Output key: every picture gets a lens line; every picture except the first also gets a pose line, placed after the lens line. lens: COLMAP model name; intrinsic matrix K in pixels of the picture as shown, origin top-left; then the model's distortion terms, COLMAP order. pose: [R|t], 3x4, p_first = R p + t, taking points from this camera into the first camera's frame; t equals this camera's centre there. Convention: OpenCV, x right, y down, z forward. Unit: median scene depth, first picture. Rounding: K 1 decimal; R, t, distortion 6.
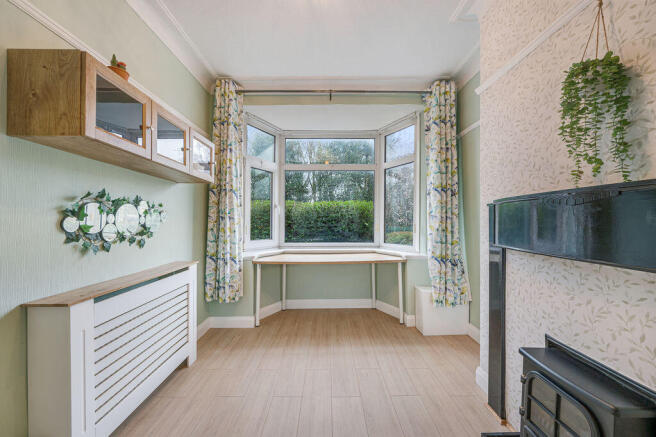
lens RADIAL K [[263.7, 0, 327.8], [0, 263.7, 222.6], [0, 0, 1]] dist [-0.001560, -0.000040]
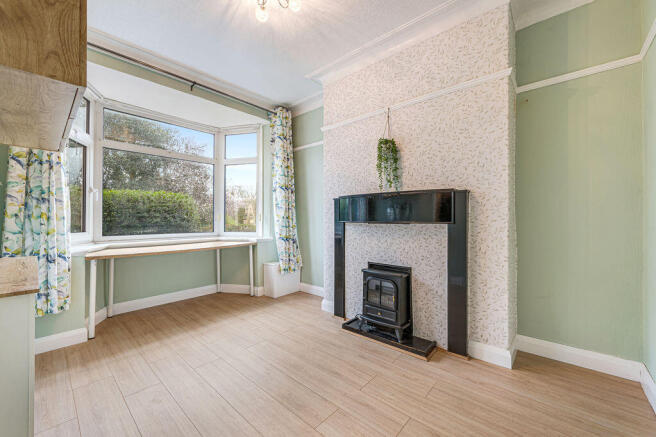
lens RADIAL K [[263.7, 0, 327.8], [0, 263.7, 222.6], [0, 0, 1]] dist [-0.001560, -0.000040]
pose [[0.666212, -0.006237, 0.745736, -0.431671], [0.004118, 0.999981, 0.004684, 0.046991], [-0.745751, -0.000050, 0.666225, -0.072201]]
